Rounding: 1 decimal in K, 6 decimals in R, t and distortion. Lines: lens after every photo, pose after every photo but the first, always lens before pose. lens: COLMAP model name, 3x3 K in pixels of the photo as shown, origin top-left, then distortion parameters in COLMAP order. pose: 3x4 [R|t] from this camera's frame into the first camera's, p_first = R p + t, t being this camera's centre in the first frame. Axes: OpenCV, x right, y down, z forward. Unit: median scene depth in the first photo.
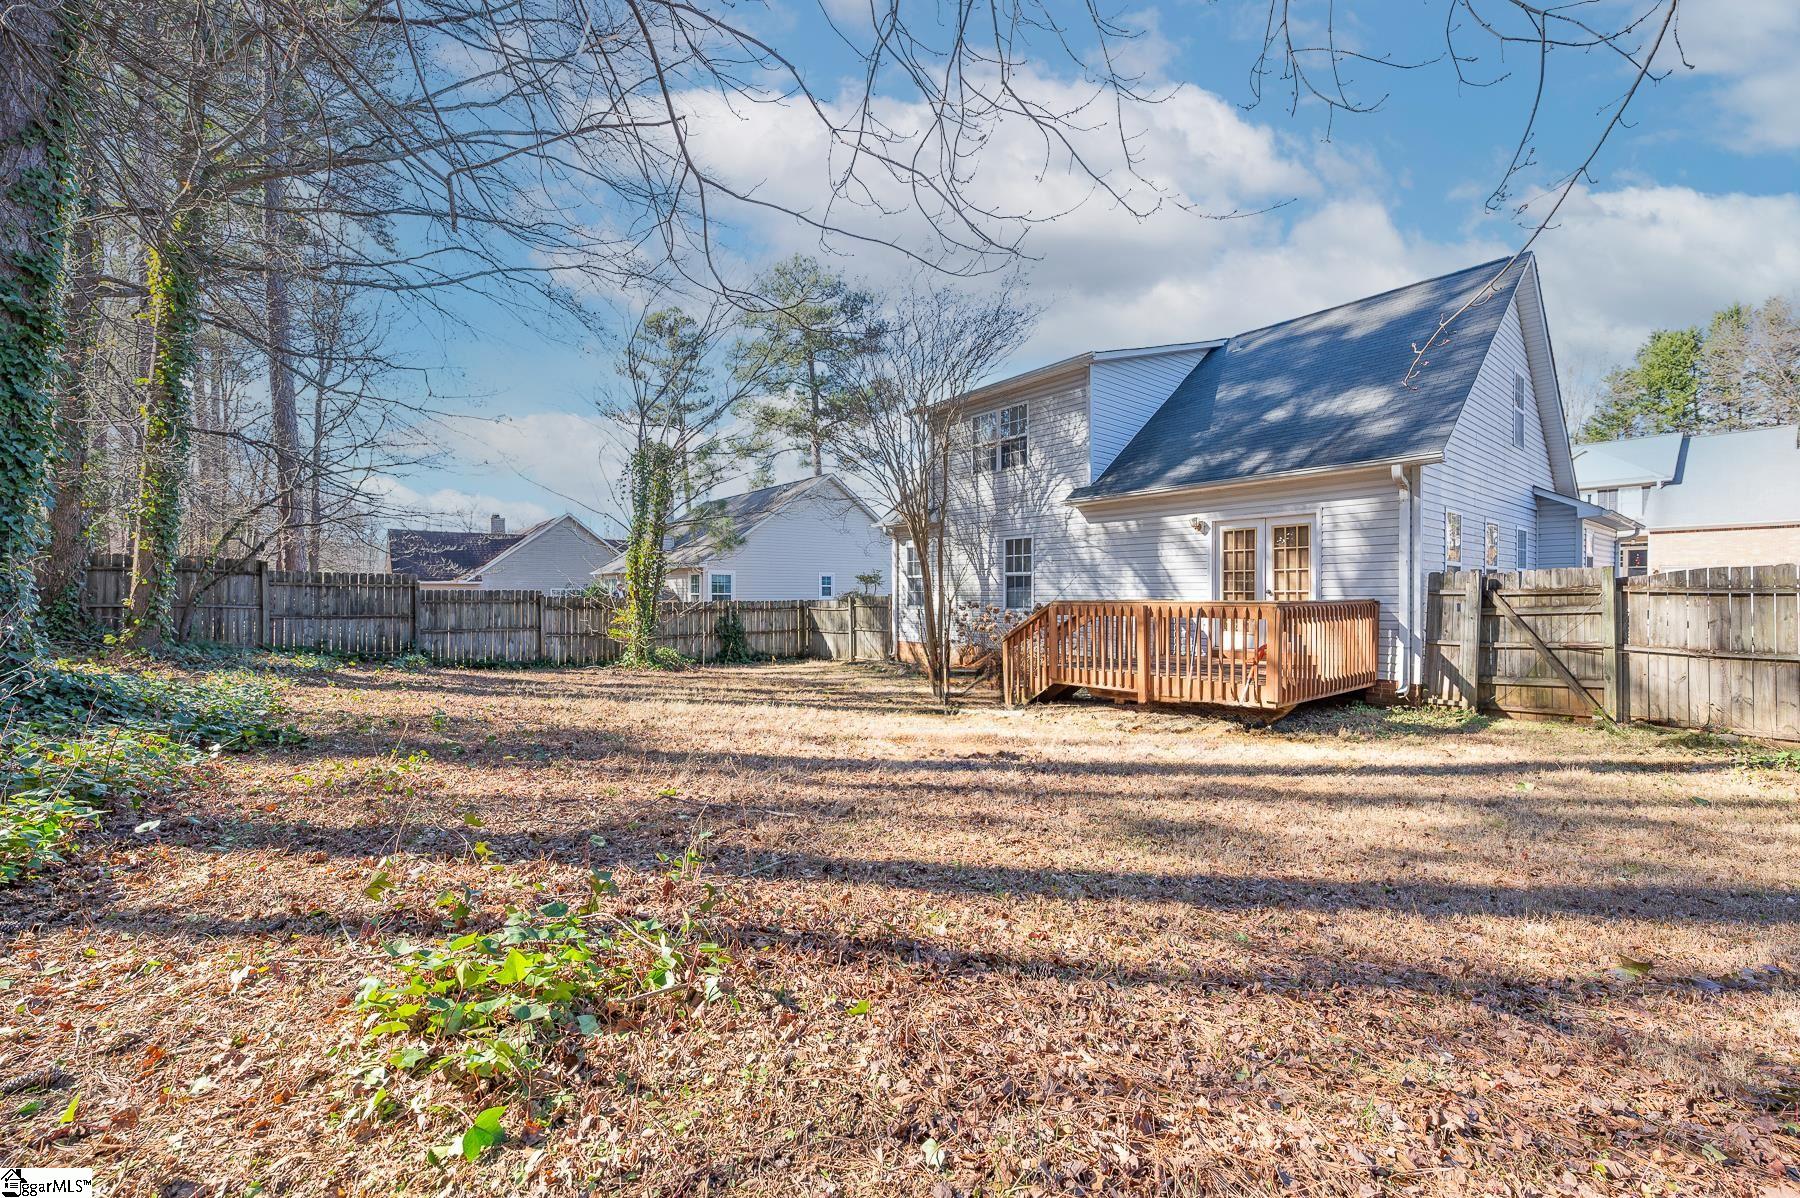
lens RADIAL K [[725.2, 0, 899.5], [0, 725.2, 598.0], [0, 0, 1]] dist [-0.001195, 0.000139]
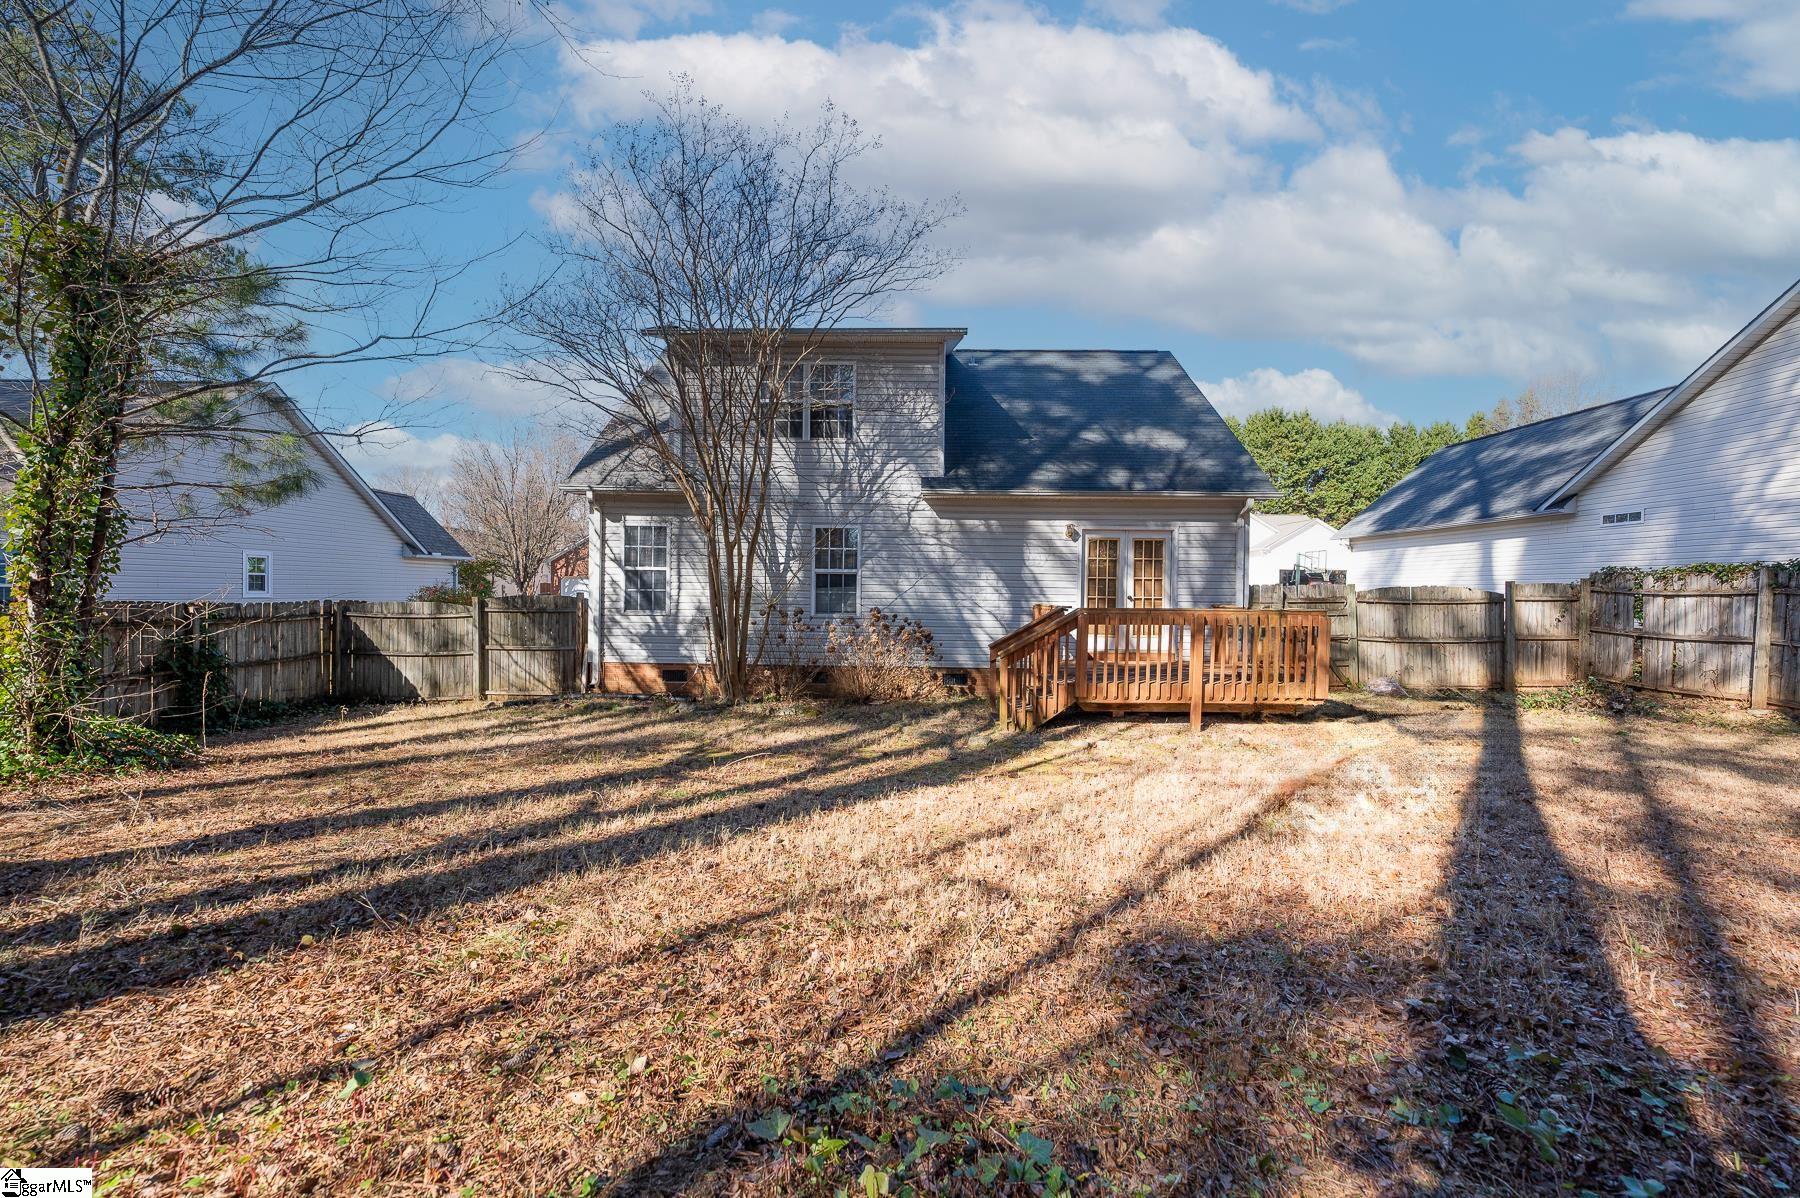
lens RADIAL K [[725.2, 0, 899.8], [0, 725.2, 600.7], [0, 0, 1]] dist [-0.001195, 0.000139]
pose [[0.627118, -0.002045, 0.778921, -0.441206], [-0.008160, 0.999924, 0.009195, -0.008548], [-0.778881, -0.012122, 0.627054, 0.448959]]
